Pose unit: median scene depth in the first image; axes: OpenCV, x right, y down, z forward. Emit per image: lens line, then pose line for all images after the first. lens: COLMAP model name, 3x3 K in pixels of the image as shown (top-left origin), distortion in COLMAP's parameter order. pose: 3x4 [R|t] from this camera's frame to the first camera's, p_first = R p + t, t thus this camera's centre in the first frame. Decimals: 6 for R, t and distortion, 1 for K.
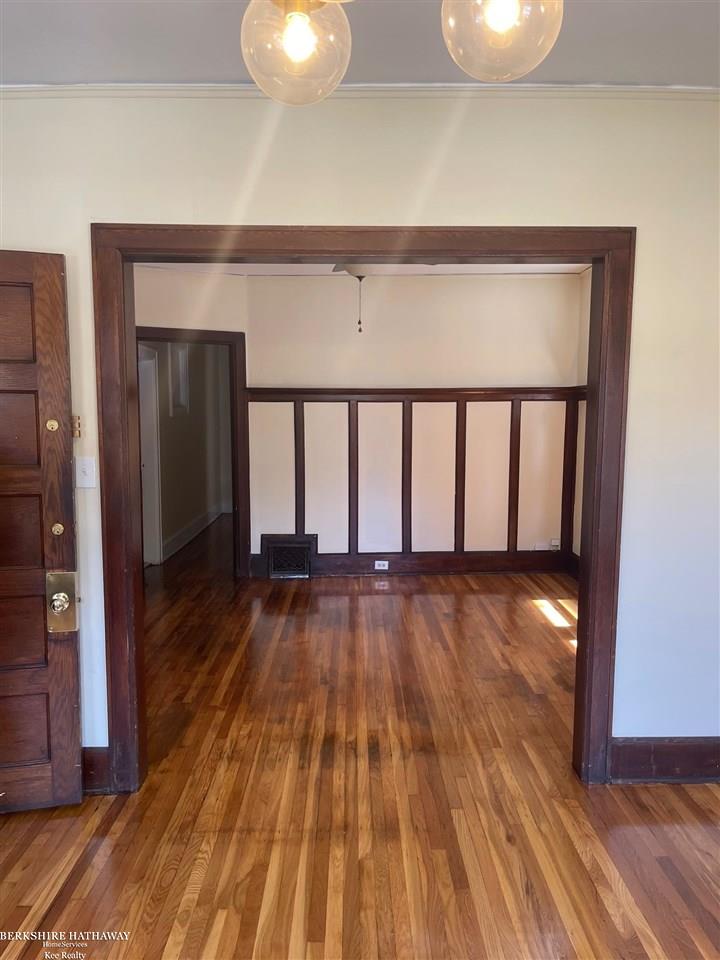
lens RADIAL K [[721.0, 0, 363.2], [0, 721.0, 481.7], [0, 0, 1]] dist [0.047825, -0.076952]
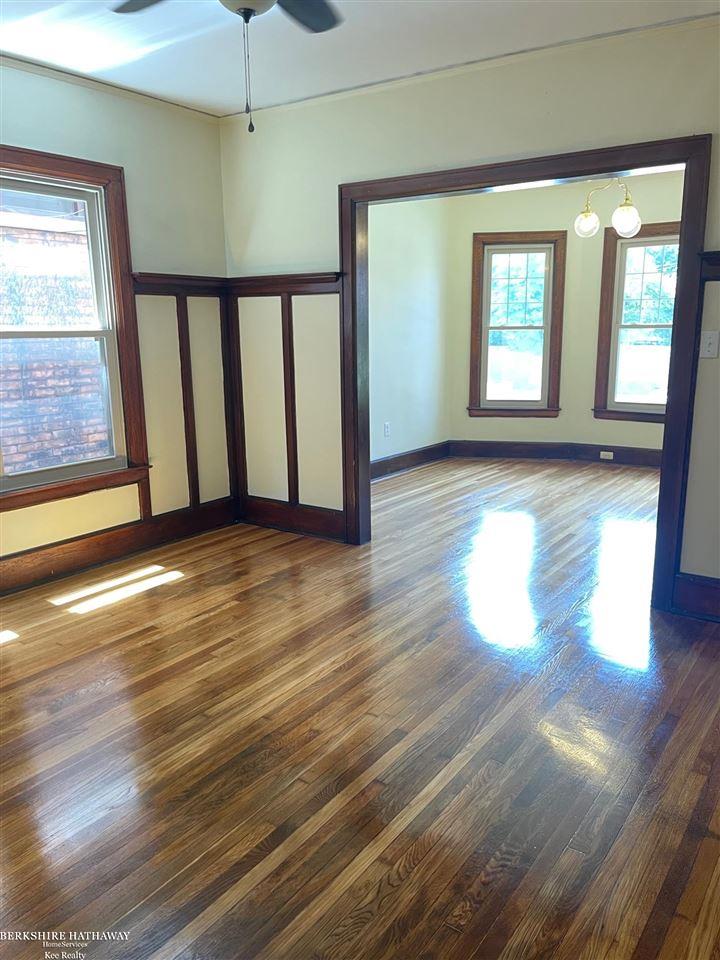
lens RADIAL K [[721.0, 0, 363.2], [0, 721.0, 481.7], [0, 0, 1]] dist [0.047825, -0.076952]
pose [[-0.788451, -0.142378, 0.598393, -0.682515], [0.070073, 0.945717, 0.317347, -0.241386], [-0.611094, 0.292144, -0.735674, 2.344506]]
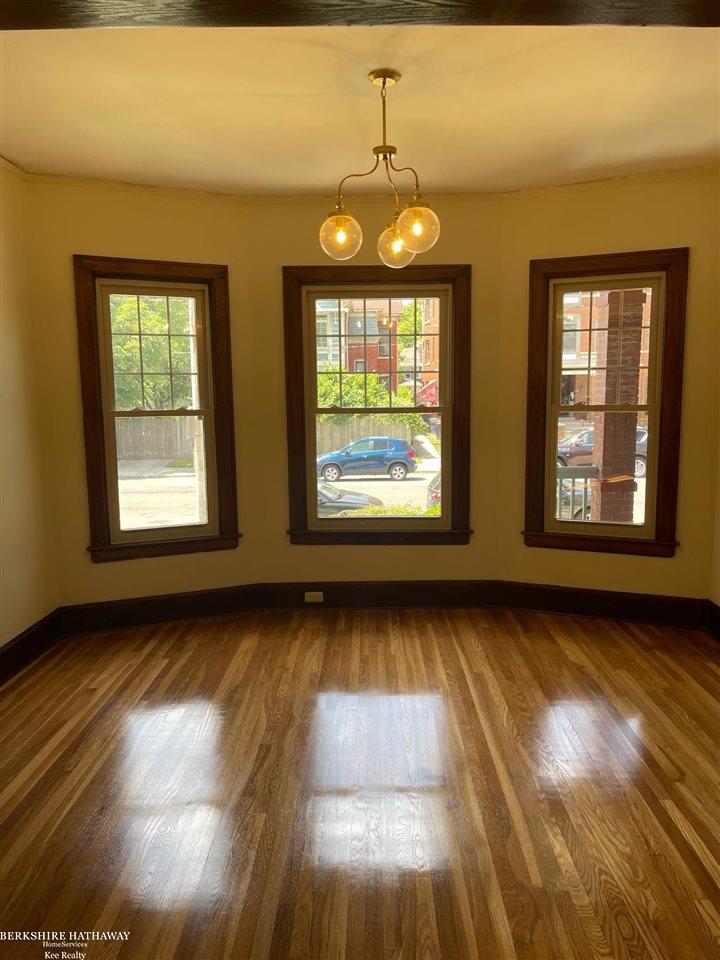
lens RADIAL K [[721.0, 0, 363.2], [0, 721.0, 481.7], [0, 0, 1]] dist [0.047825, -0.076952]
pose [[-0.998302, -0.018215, 0.055327, 0.005462], [-0.003721, 0.967847, 0.251512, -0.155614], [-0.058130, 0.250879, -0.966272, 1.465231]]
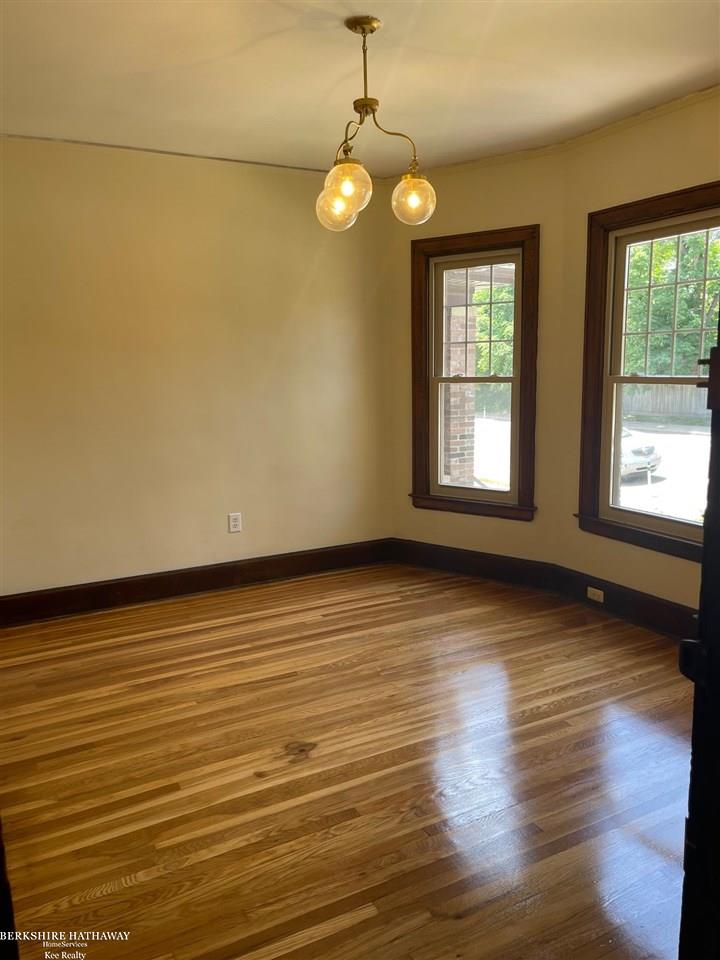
lens RADIAL K [[721.0, 0, 363.2], [0, 721.0, 481.7], [0, 0, 1]] dist [0.047825, -0.076952]
pose [[-0.434003, -0.159612, 0.886659, -0.918363], [0.123344, 0.964386, 0.233979, -0.091040], [-0.892428, 0.210912, -0.398859, 0.829940]]
